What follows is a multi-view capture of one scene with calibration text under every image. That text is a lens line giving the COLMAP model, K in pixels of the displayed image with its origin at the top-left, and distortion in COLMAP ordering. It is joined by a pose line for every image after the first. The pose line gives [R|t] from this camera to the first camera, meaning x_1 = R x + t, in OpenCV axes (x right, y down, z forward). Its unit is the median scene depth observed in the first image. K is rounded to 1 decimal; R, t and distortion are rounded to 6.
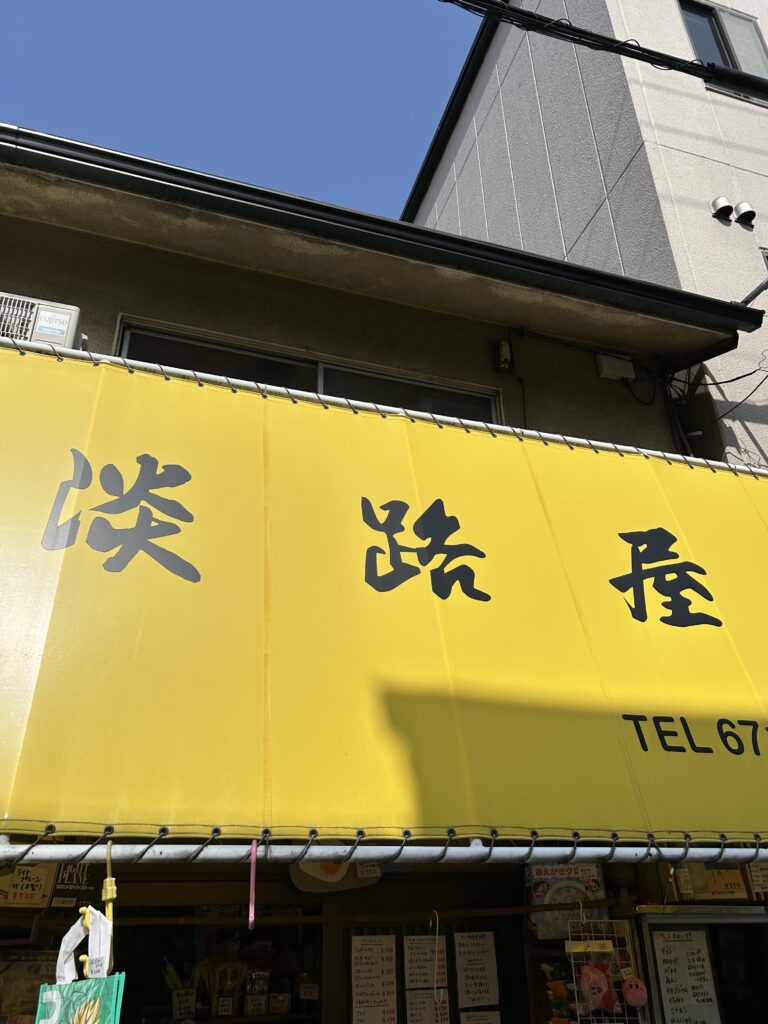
lens RADIAL K [[771.5, 0, 376.5], [0, 771.5, 519.8], [0, 0, 1]] dist [0.048399, -0.052288]
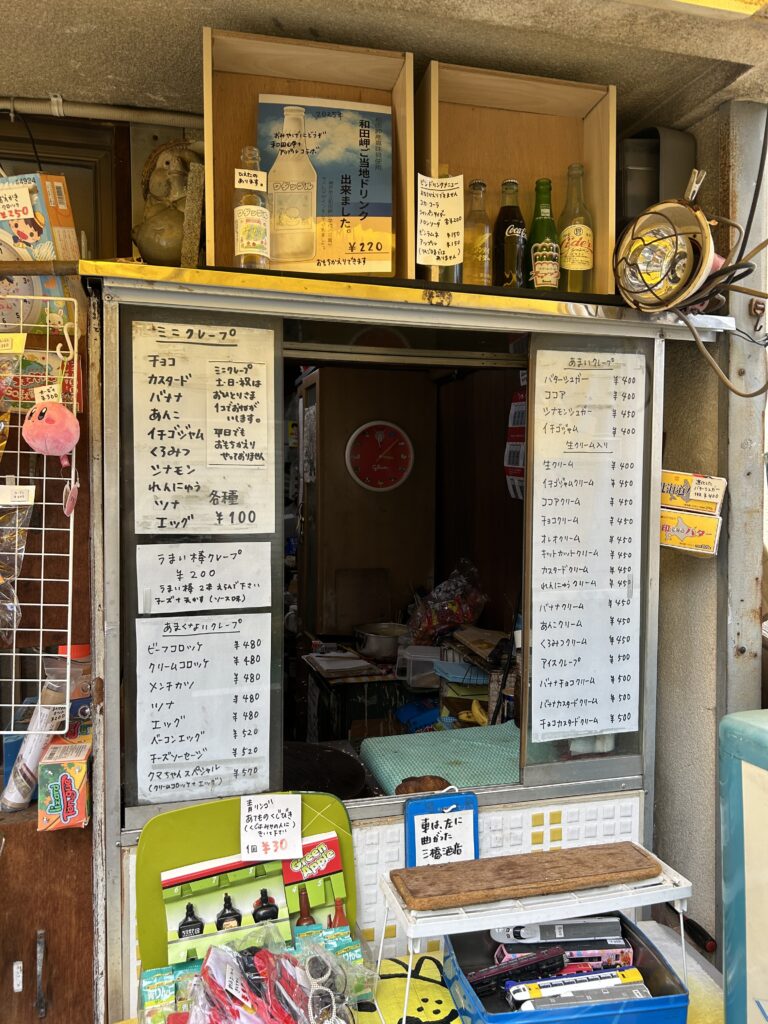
lens RADIAL K [[771.5, 0, 376.5], [0, 771.5, 519.8], [0, 0, 1]] dist [0.048399, -0.052288]
pose [[0.997367, 0.021723, -0.069187, 0.534235], [0.016603, 0.860335, 0.509459, 0.401272], [0.070591, -0.509267, 0.857709, 0.563837]]
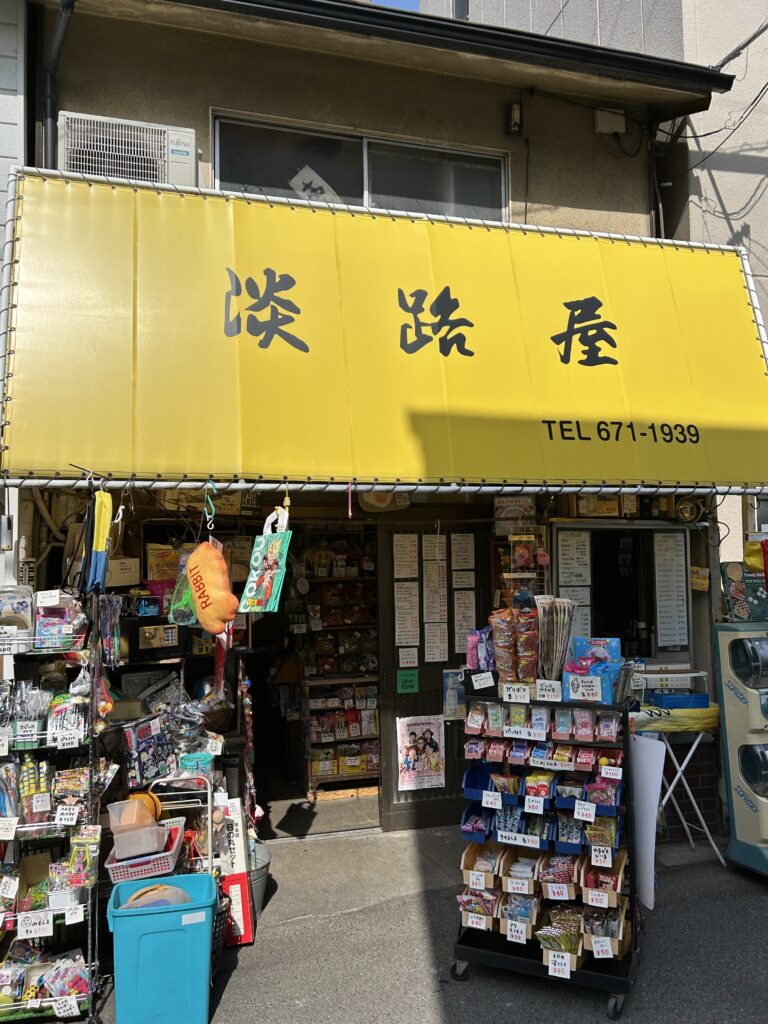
lens RADIAL K [[771.5, 0, 376.5], [0, 771.5, 519.8], [0, 0, 1]] dist [0.048399, -0.052288]
pose [[0.998926, 0.004469, -0.046114, 0.011931], [0.014979, 0.910725, 0.412742, -0.251309], [0.043842, -0.412989, 0.909680, -0.657670]]
